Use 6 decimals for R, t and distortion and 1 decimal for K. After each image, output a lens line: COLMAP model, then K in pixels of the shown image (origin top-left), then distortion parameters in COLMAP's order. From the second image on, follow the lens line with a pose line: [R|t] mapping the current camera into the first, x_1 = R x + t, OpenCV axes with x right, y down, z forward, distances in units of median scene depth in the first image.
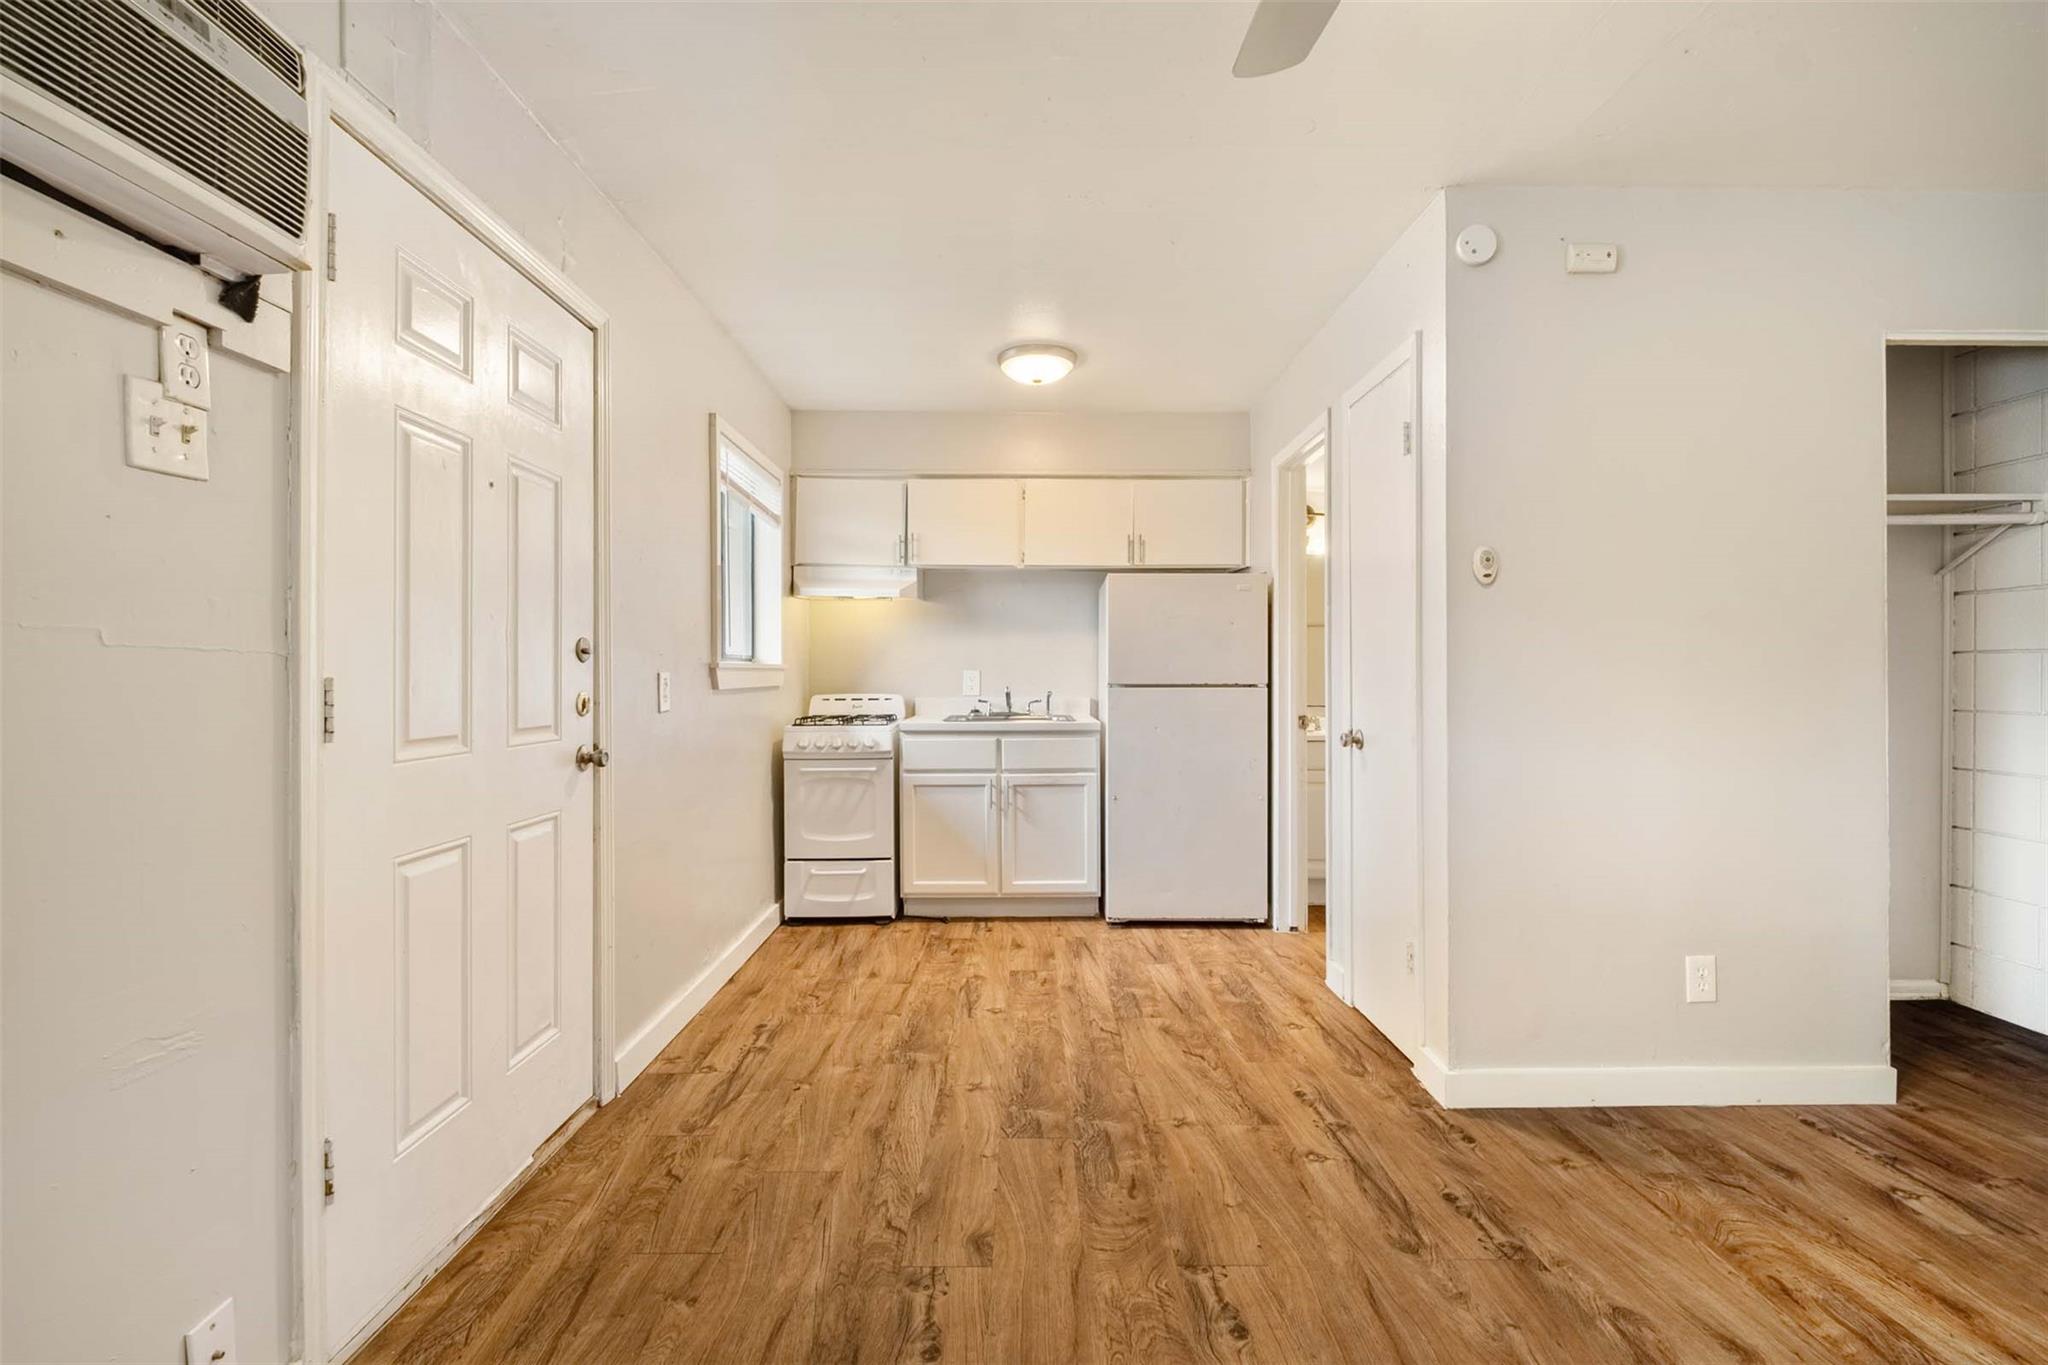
lens RADIAL K [[891.1, 0, 1030.9], [0, 891.1, 673.4], [0, 0, 1]] dist [0.005655, -0.006291]
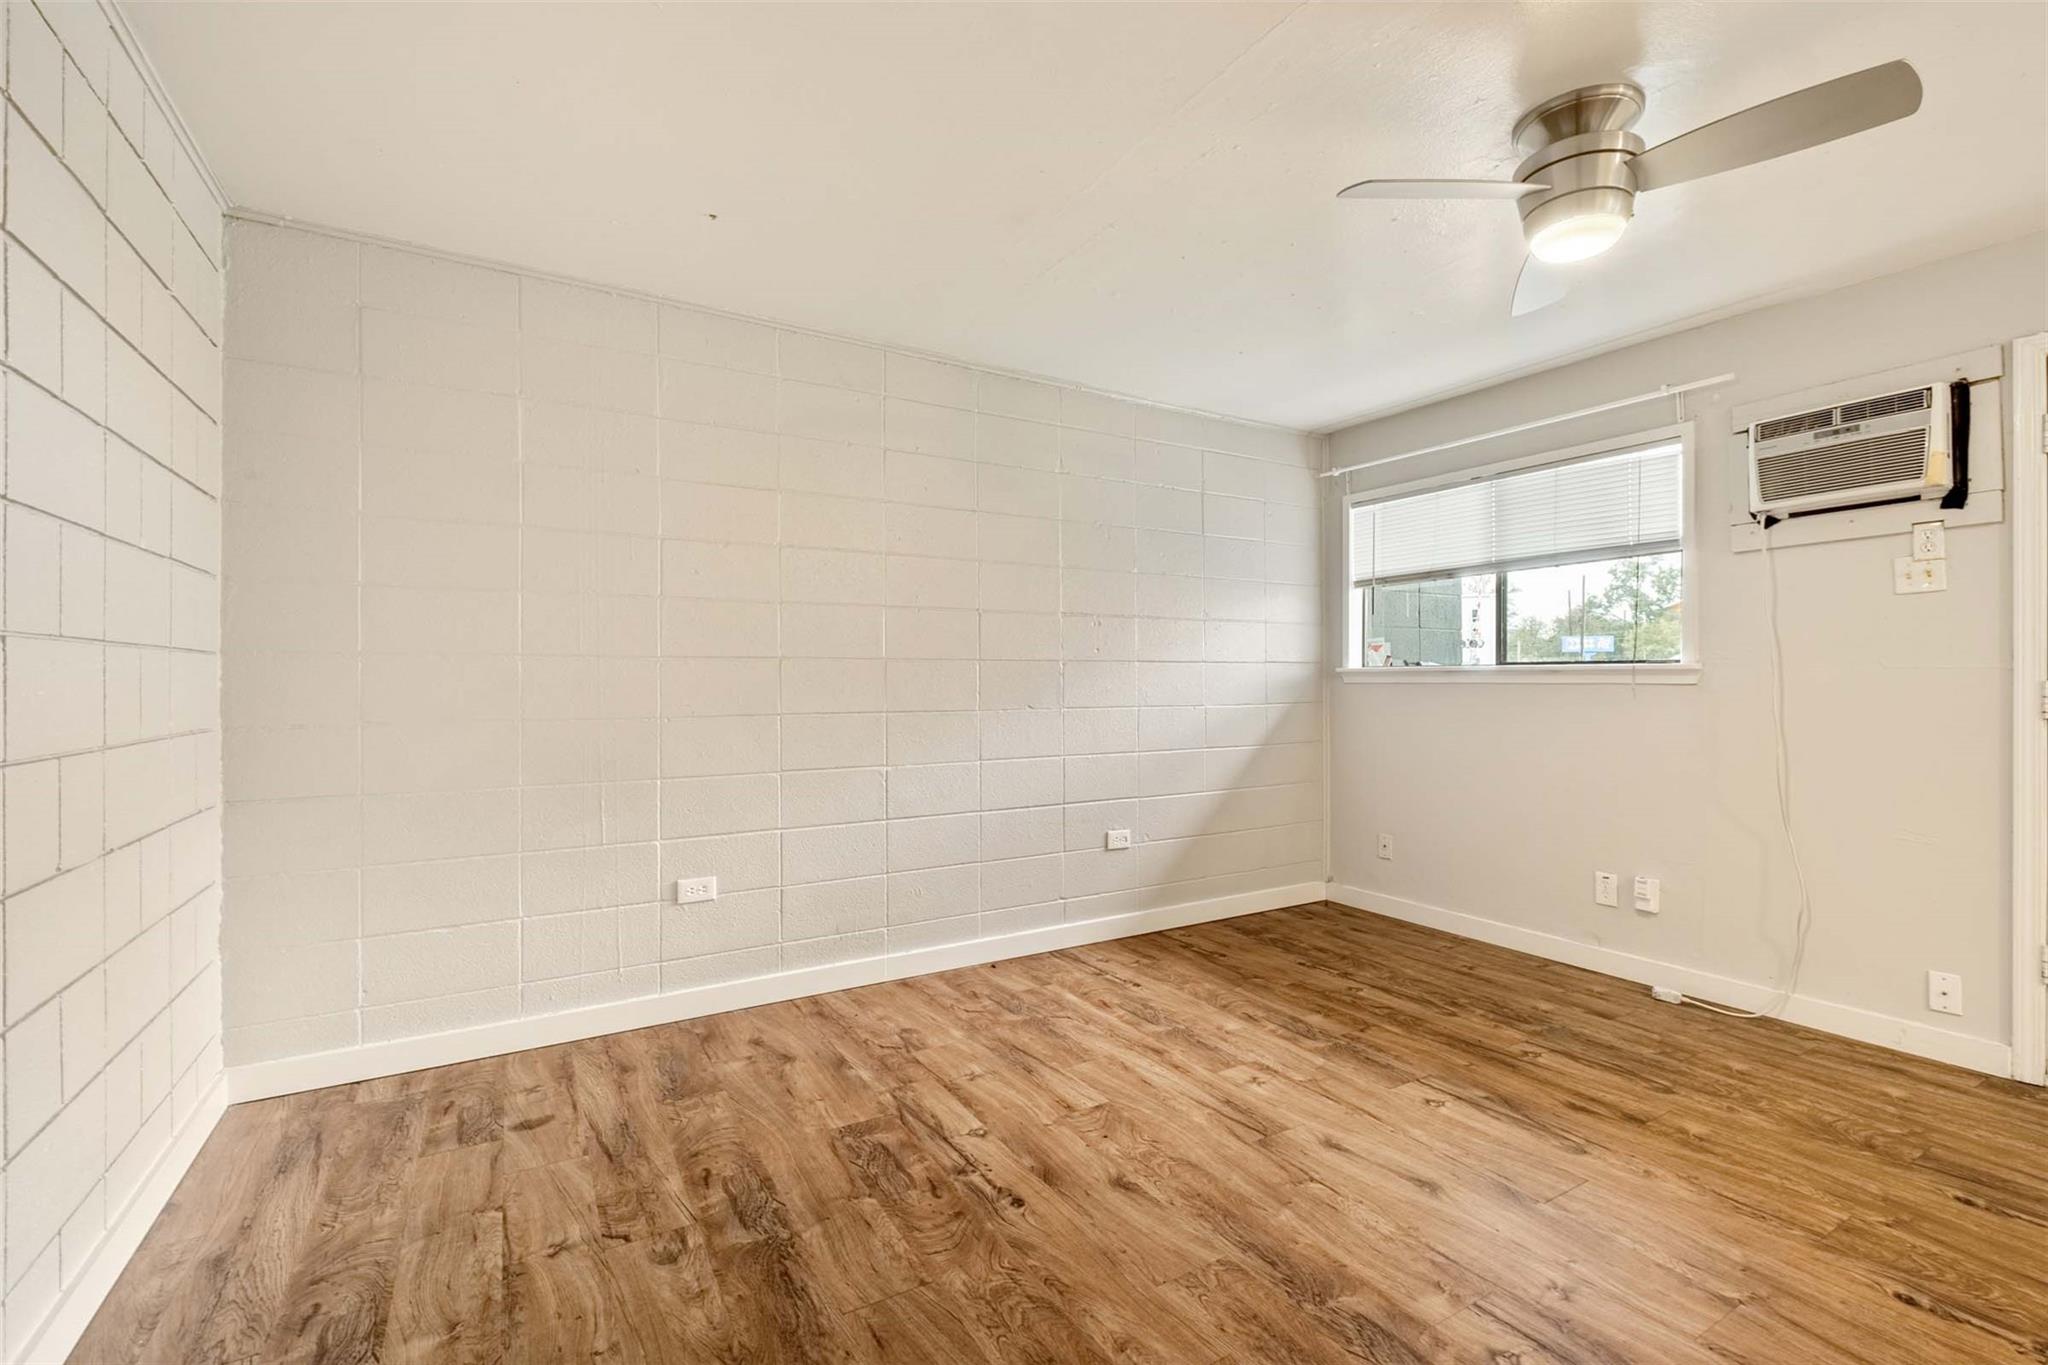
lens RADIAL K [[891.1, 0, 1026.3], [0, 891.1, 675.9], [0, 0, 1]] dist [0.005655, -0.006291]
pose [[-0.865677, -0.000628, -0.500603, 0.951563], [-0.000800, 1.000000, 0.000128, -0.002262], [0.500602, 0.000511, -0.865677, 0.792072]]
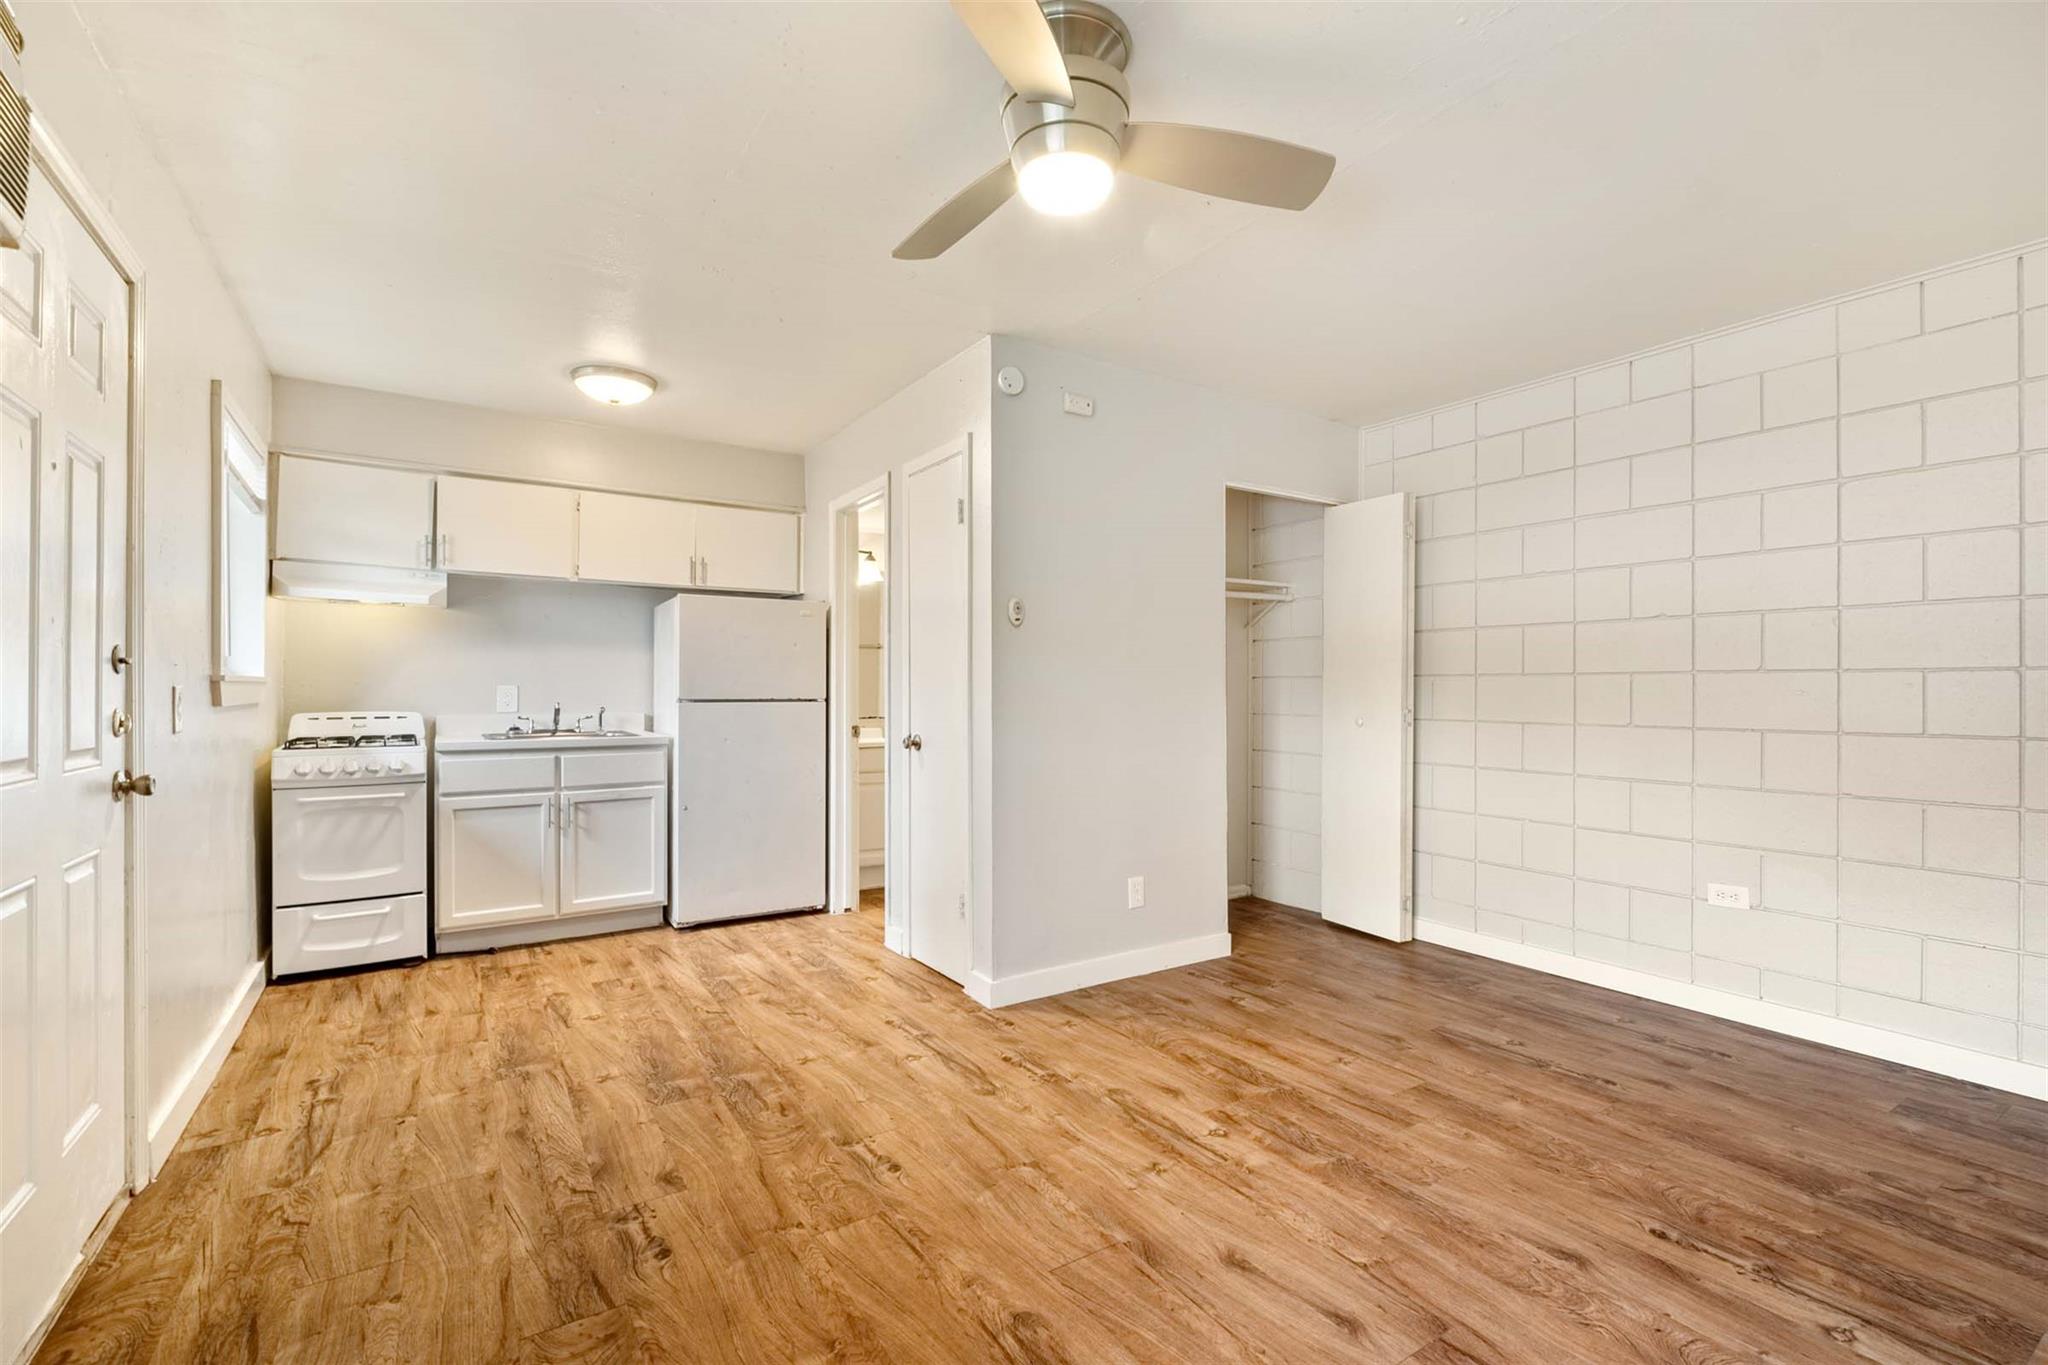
lens RADIAL K [[891.1, 0, 1030.6], [0, 891.1, 689.1], [0, 0, 1]] dist [0.005655, -0.006291]
pose [[0.841144, 0.003396, 0.540801, -0.191738], [-0.002330, 0.999994, -0.002655, 0.001652], [-0.540807, 0.000973, 0.841146, -0.153926]]
